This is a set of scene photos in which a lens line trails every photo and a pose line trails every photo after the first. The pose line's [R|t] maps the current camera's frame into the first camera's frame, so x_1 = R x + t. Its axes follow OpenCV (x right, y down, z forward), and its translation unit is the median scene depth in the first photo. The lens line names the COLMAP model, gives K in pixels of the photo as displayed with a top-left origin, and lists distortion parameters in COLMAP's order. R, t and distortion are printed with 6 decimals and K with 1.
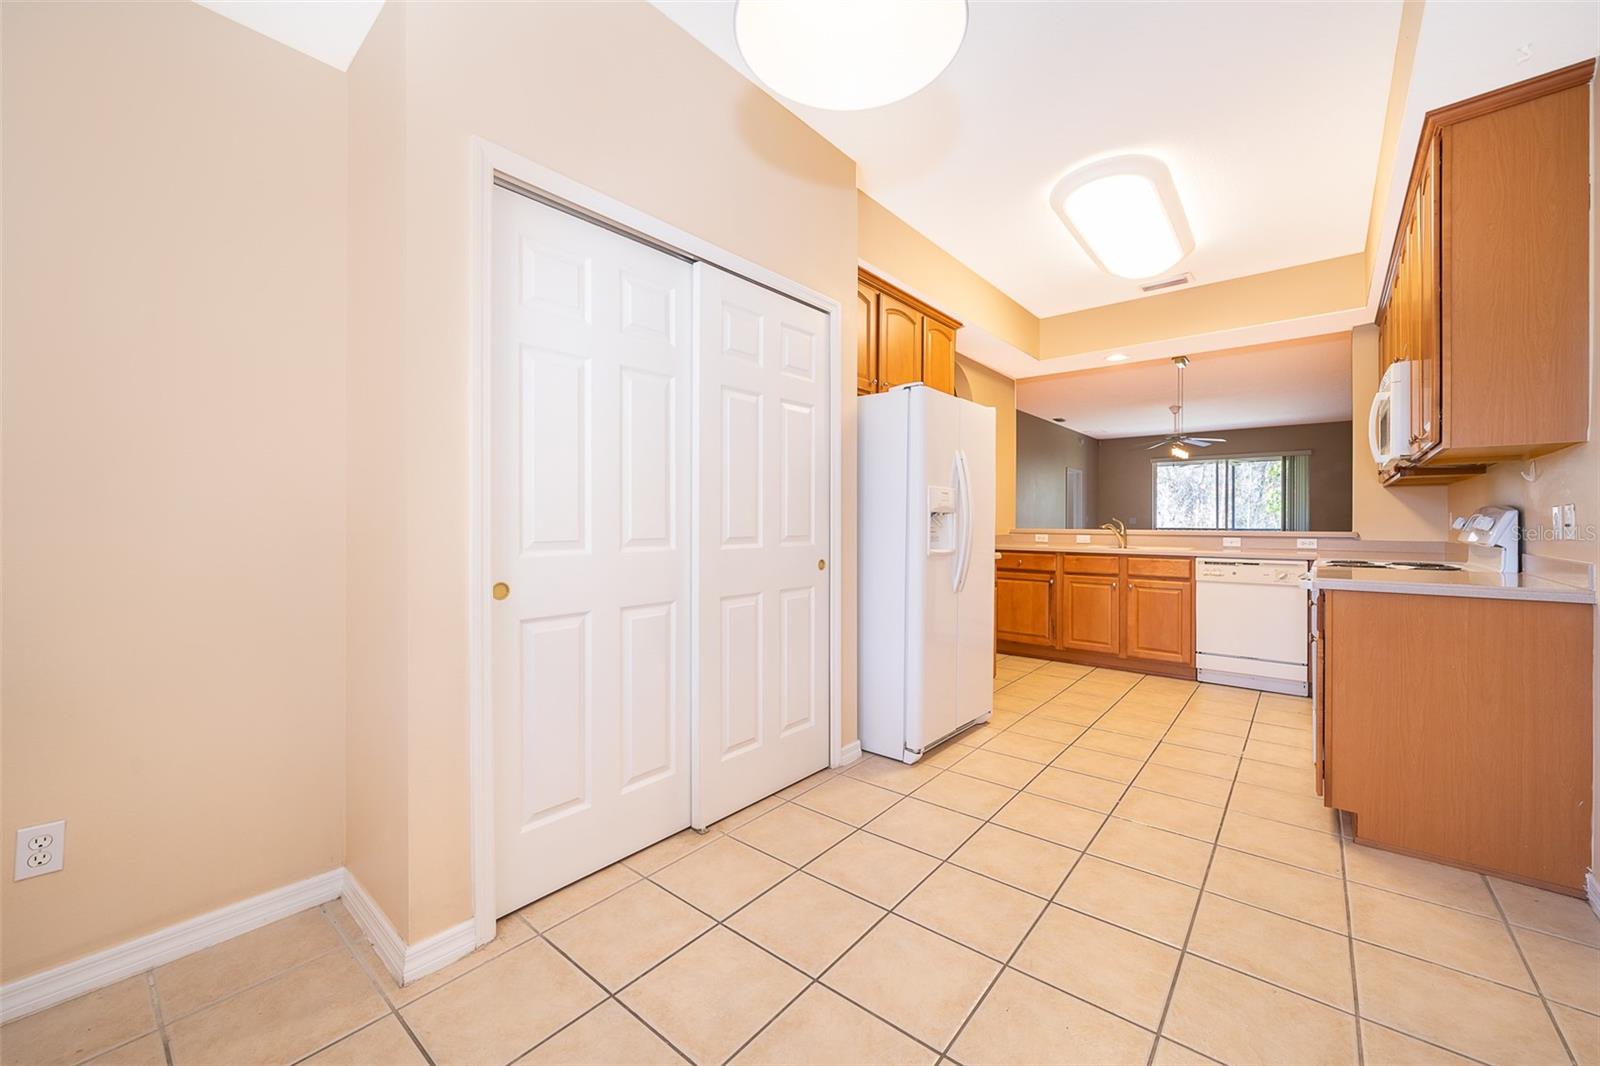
lens RADIAL K [[632.6, 0, 806.6], [0, 632.6, 530.3], [0, 0, 1]] dist [-0.000071, 0.000021]
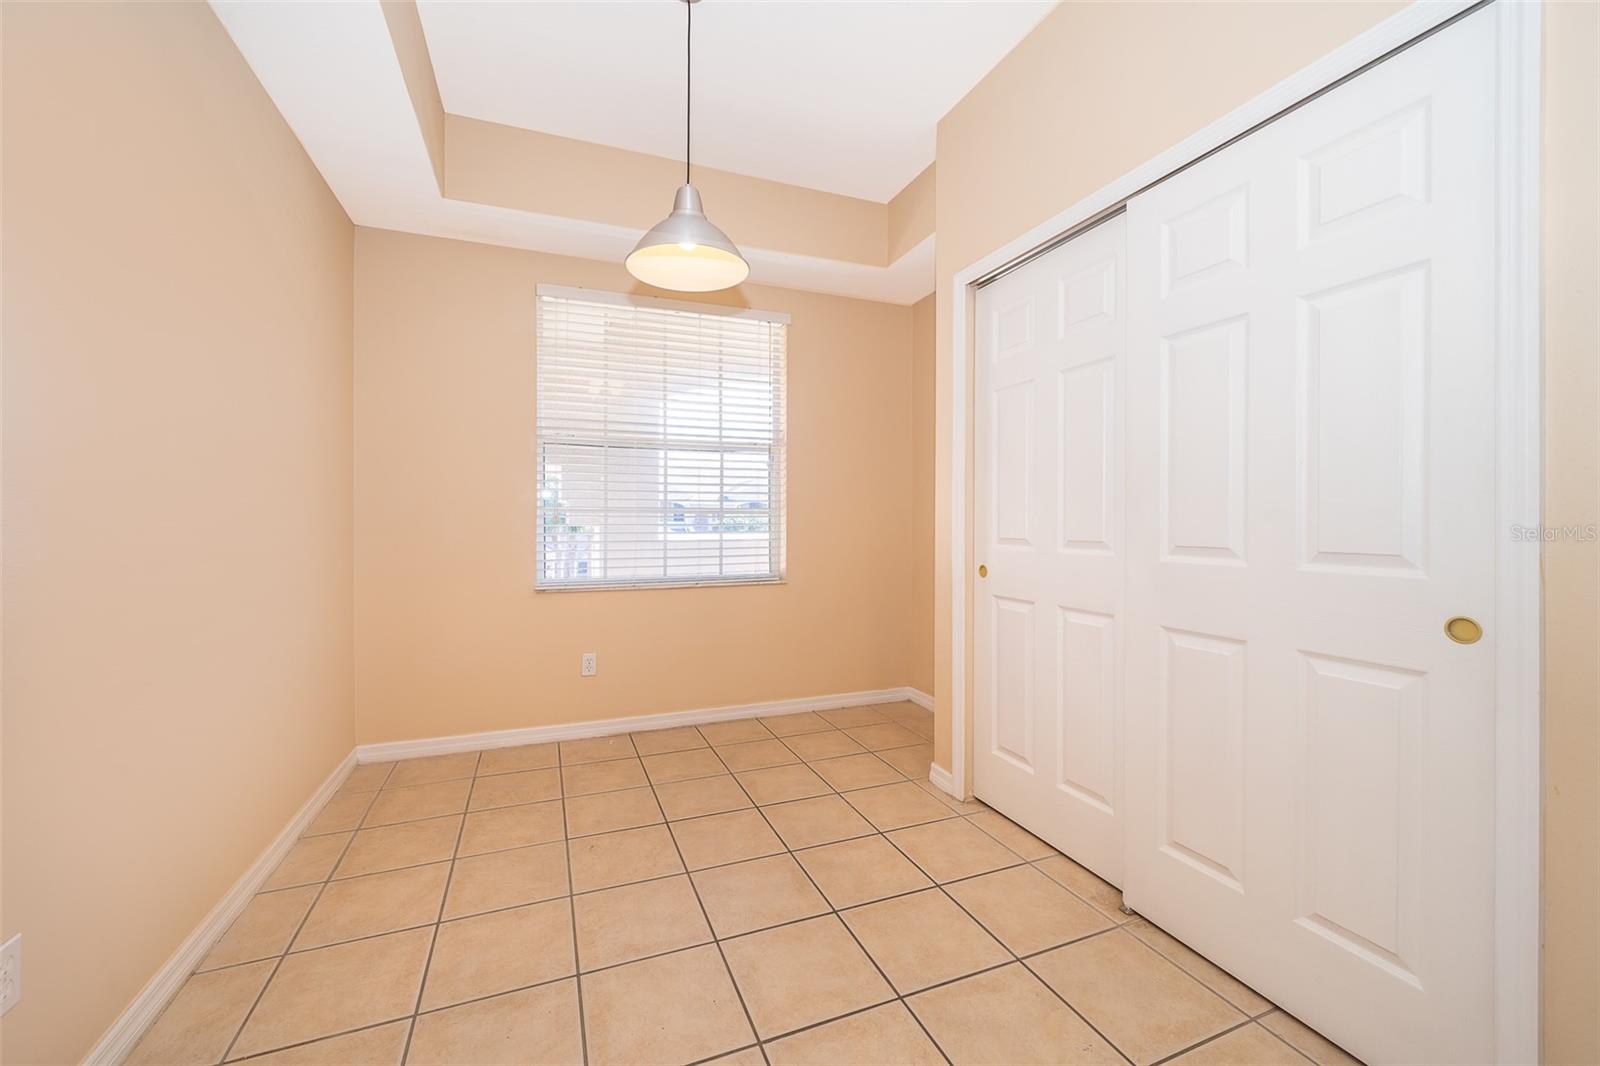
lens RADIAL K [[608.8, 0, 806.1], [0, 608.8, 520.9], [0, 0, 1]] dist [-0.011605, -0.000028]
pose [[-0.465399, 0.003405, -0.885095, 0.806025], [-0.010441, 0.999902, 0.009336, -0.022716], [0.885039, 0.013586, -0.465318, 1.138166]]
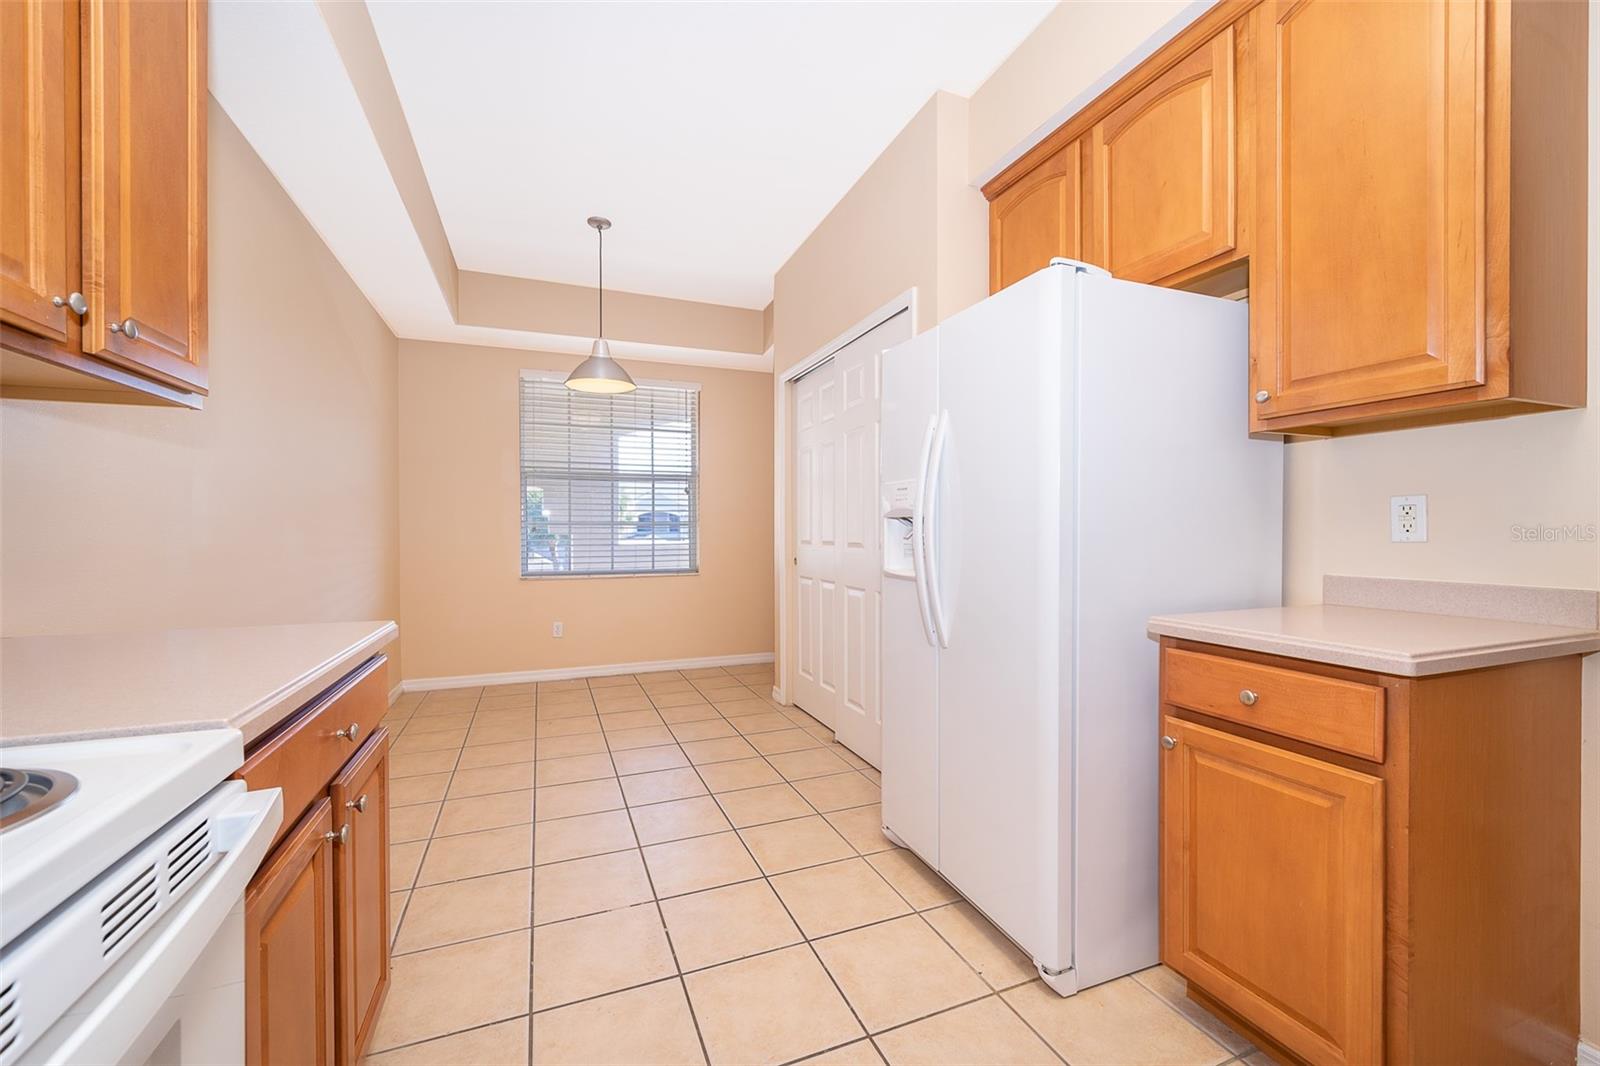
lens RADIAL K [[632.6, 0, 806.6], [0, 632.6, 530.3], [0, 0, 1]] dist [-0.000071, 0.000021]
pose [[-0.478400, 0.003043, -0.878137, 1.329281], [-0.006253, 0.999957, 0.006872, -0.026819], [0.878120, 0.008778, -0.478360, 1.885905]]
